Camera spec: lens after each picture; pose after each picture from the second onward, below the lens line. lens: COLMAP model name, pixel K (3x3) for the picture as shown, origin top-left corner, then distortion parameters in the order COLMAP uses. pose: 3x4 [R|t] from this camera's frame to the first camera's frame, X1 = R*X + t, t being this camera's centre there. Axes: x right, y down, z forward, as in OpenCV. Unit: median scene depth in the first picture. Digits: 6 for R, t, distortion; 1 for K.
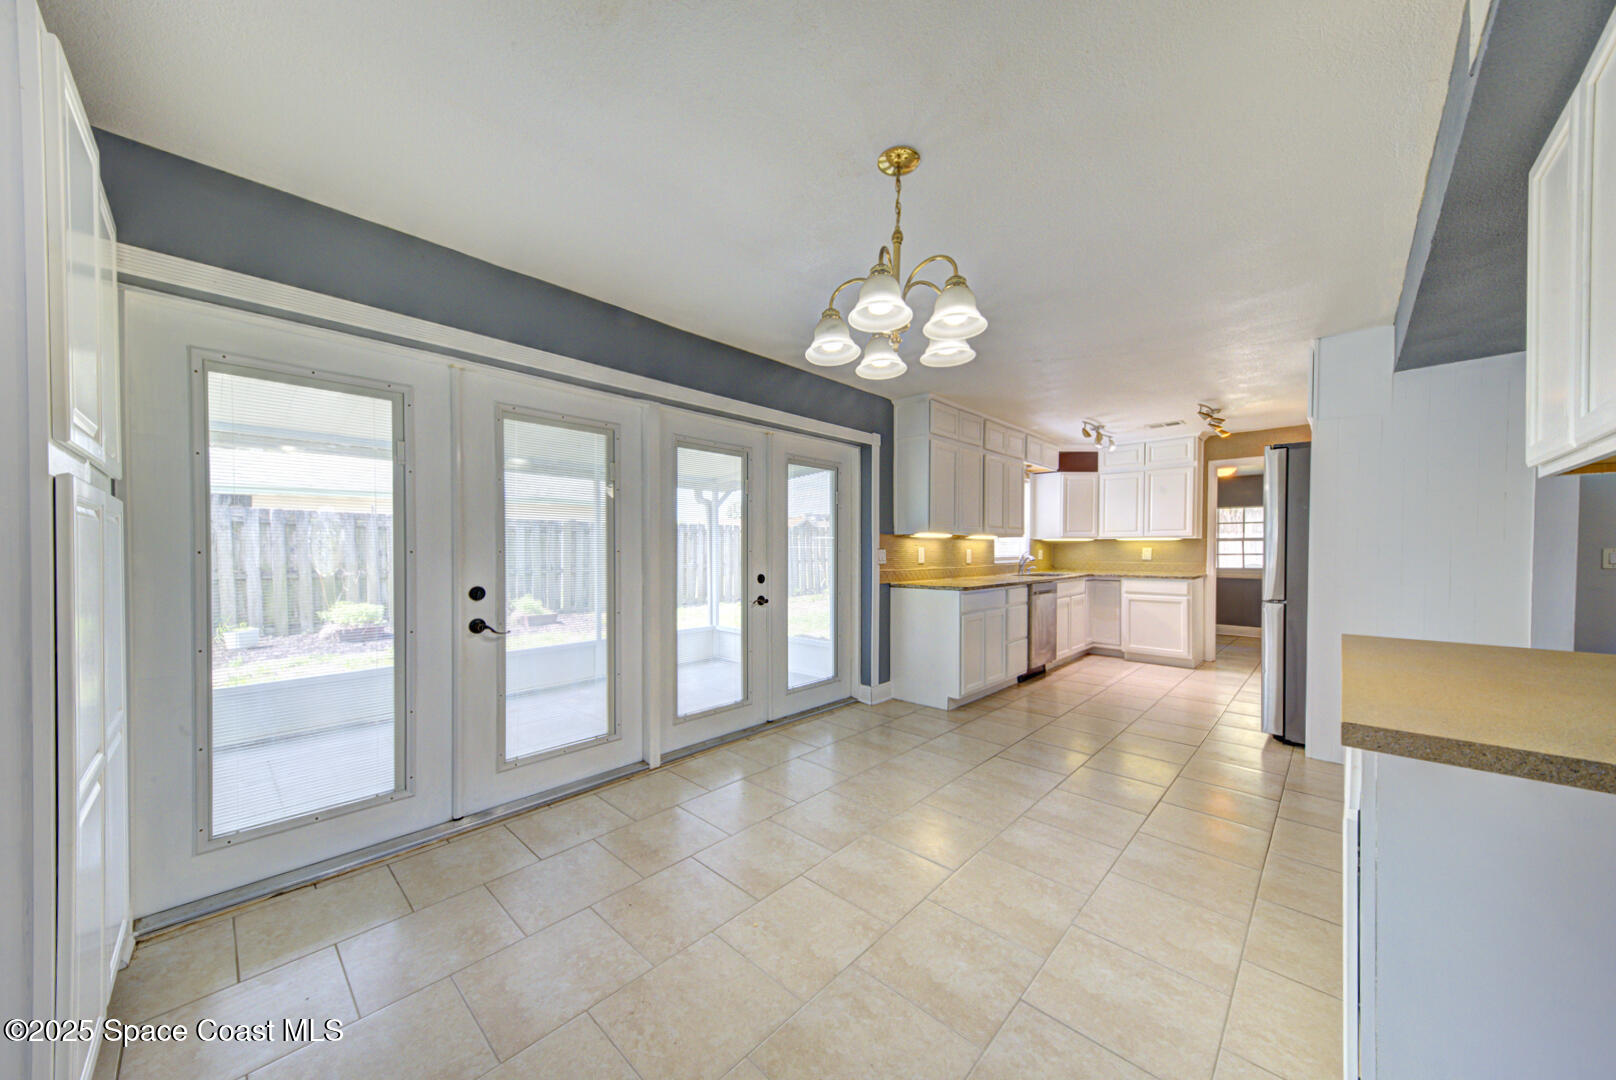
lens RADIAL K [[561.1, 0, 803.8], [0, 561.1, 550.2], [0, 0, 1]] dist [0.014590, -0.000376]
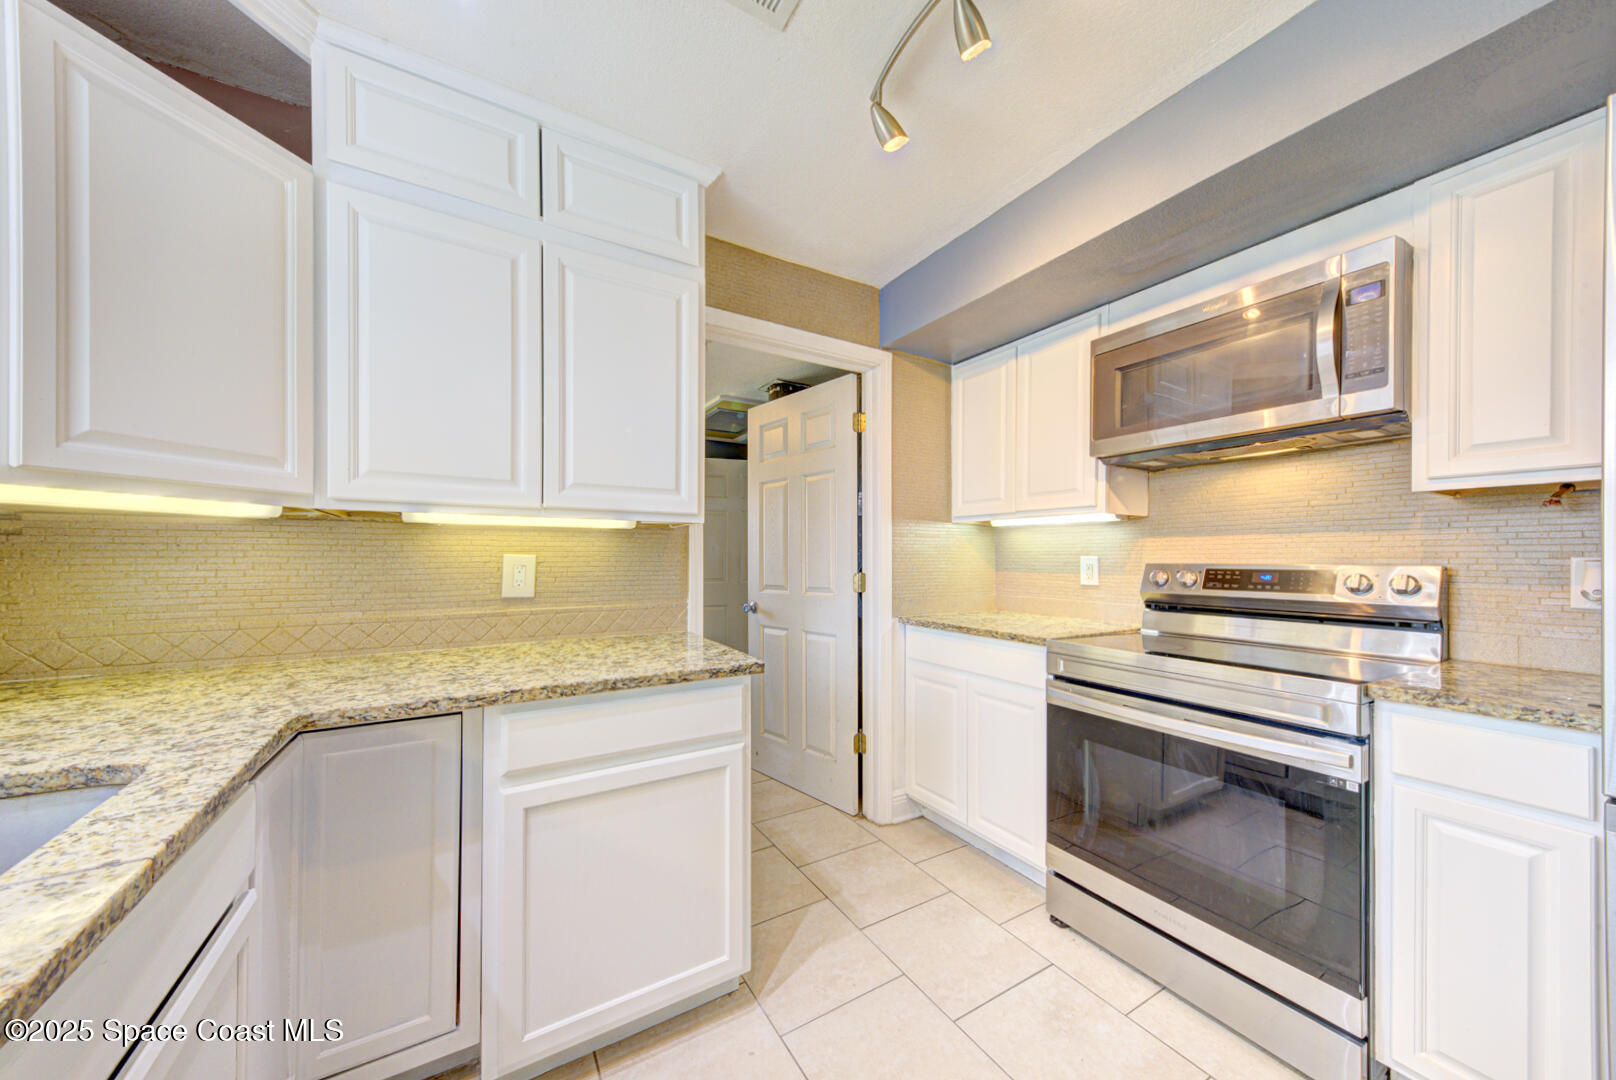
lens RADIAL K [[561.1, 0, 806.9], [0, 561.1, 556.4], [0, 0, 1]] dist [0.014590, -0.000376]
pose [[0.270024, 0.004231, 0.962844, 0.380863], [0.003579, 0.999979, -0.005398, -0.000085], [-0.962847, 0.004903, 0.270004, 0.786632]]
